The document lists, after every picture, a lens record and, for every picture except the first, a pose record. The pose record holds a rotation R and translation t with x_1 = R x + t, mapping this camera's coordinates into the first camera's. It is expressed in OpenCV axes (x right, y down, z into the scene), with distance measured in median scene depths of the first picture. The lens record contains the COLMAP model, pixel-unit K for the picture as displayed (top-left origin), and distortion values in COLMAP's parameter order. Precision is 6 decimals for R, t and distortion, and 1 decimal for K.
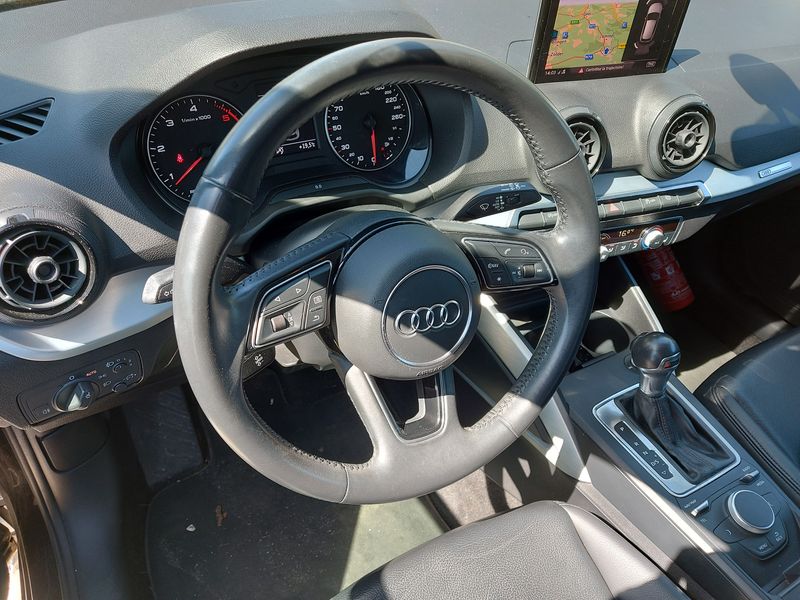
lens RADIAL K [[590.6, 0, 399.1], [0, 590.6, 305.4], [0, 0, 1]] dist [0.074087, -0.075184]
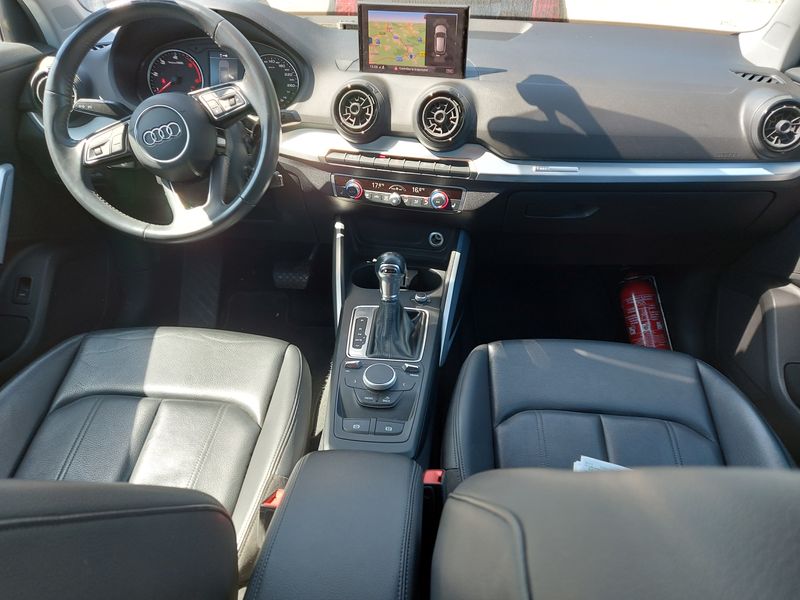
lens RADIAL K [[582.1, 0, 401.1], [0, 582.1, 306.7], [0, 0, 1]] dist [0.080633, -0.081952]
pose [[0.823945, 0.254725, -0.506192, 1.233205], [-0.349829, 0.931381, -0.100740, 0.311385], [0.445797, 0.260085, 0.856517, -0.099396]]
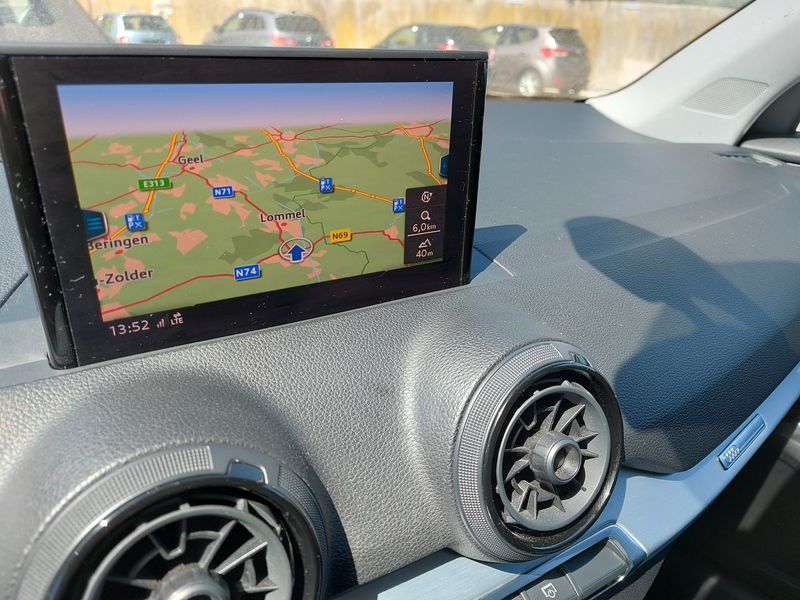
lens RADIAL K [[590.6, 0, 399.1], [0, 590.6, 305.4], [0, 0, 1]] dist [0.074087, -0.075184]
pose [[0.975257, -0.114243, 0.189270, 0.338136], [0.164579, 0.946805, -0.276541, -0.285899], [-0.147609, 0.300848, 0.942179, 0.665855]]
